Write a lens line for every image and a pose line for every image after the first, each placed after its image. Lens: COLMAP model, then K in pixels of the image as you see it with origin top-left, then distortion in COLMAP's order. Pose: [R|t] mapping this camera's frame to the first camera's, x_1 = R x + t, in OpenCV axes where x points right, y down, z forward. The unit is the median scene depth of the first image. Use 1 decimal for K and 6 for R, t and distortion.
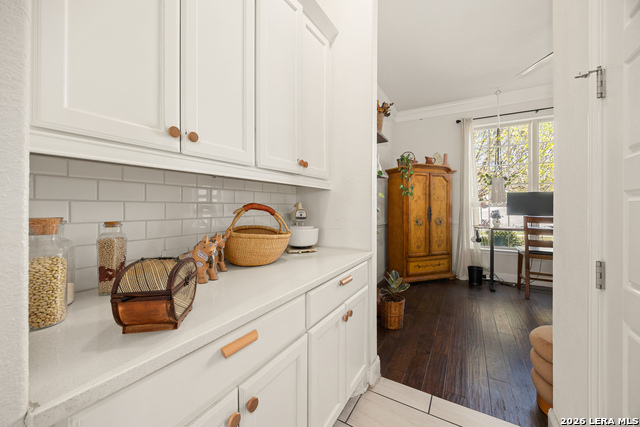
lens RADIAL K [[247.2, 0, 322.4], [0, 247.2, 208.9], [0, 0, 1]] dist [-0.002004, -0.000284]
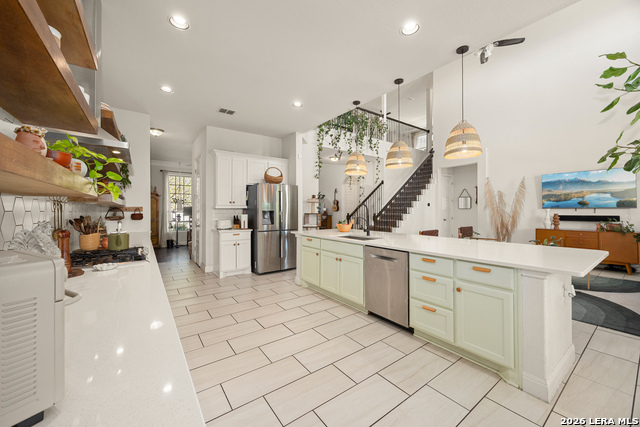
lens RADIAL K [[247.2, 0, 322.4], [0, 247.2, 208.9], [0, 0, 1]] dist [-0.002004, -0.000284]
pose [[0.404698, 0.002427, 0.914447, -0.837565], [0.004075, 0.999982, -0.004457, -0.025168], [-0.914441, 0.005530, 0.404681, -1.125314]]
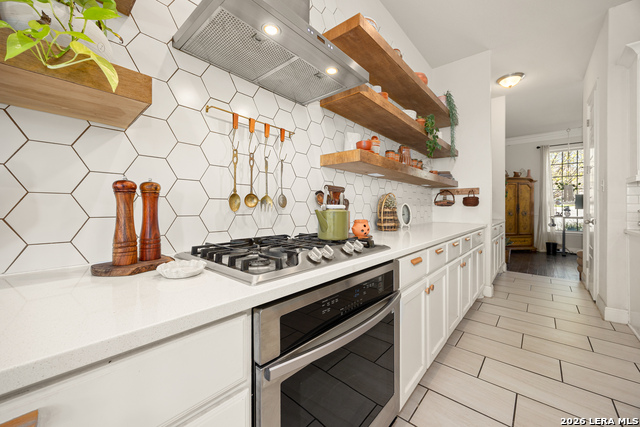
lens RADIAL K [[247.2, 0, 322.4], [0, 247.2, 208.9], [0, 0, 1]] dist [-0.002004, -0.000284]
pose [[0.980155, 0.000218, -0.198232, -0.474707], [-0.000652, 0.999998, -0.002124, 0.026633], [0.198231, 0.002211, 0.980153, -0.789449]]
